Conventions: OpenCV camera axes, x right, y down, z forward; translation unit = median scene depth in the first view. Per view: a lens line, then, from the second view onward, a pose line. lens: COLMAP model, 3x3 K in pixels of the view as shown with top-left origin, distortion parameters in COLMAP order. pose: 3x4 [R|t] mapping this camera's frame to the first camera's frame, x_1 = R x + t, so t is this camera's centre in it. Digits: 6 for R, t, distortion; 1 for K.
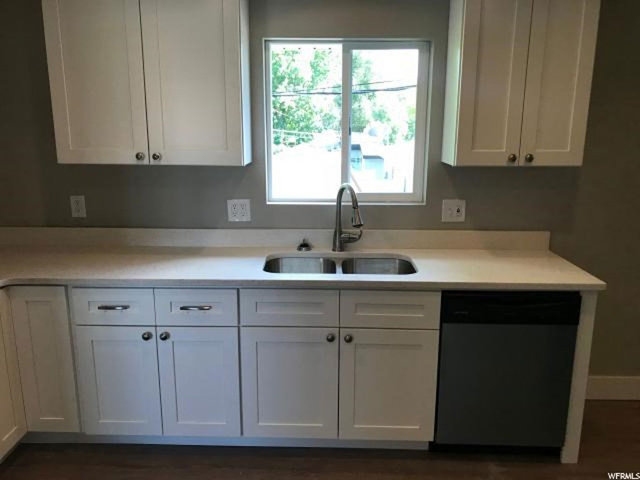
lens RADIAL K [[532.6, 0, 320.0], [0, 532.6, 240.0], [0, 0, 1]] dist [0.012285, -0.010985]
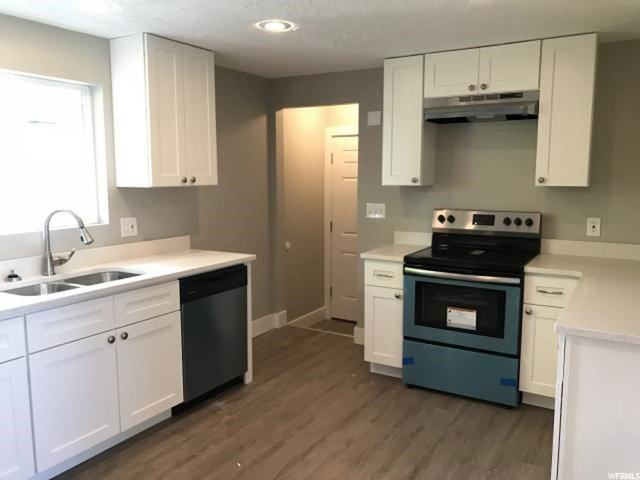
lens RADIAL K [[532.6, 0, 320.0], [0, 532.6, 240.0], [0, 0, 1]] dist [0.012285, -0.010985]
pose [[0.492063, -0.113720, 0.863100, -0.605371], [0.191977, 0.981199, 0.019832, 0.034828], [-0.849128, 0.155937, 0.504643, 0.025142]]
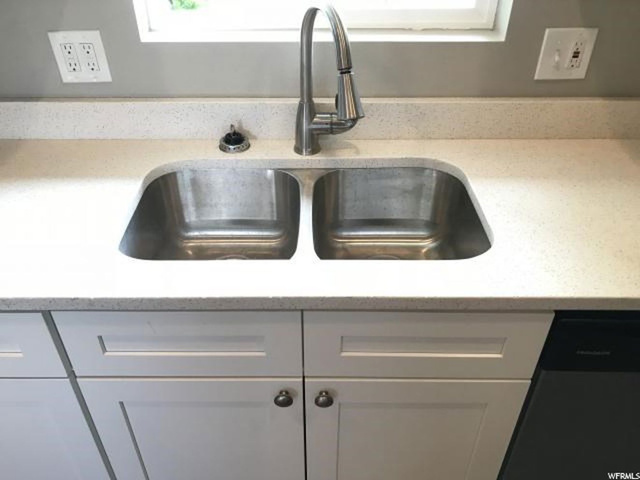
lens RADIAL K [[532.6, 0, 320.0], [0, 532.6, 240.0], [0, 0, 1]] dist [0.012285, -0.010985]
pose [[0.999782, -0.016351, 0.012955, 0.039255], [0.009729, 0.914798, 0.403795, -0.098156], [-0.018454, -0.403581, 0.914758, 0.552674]]
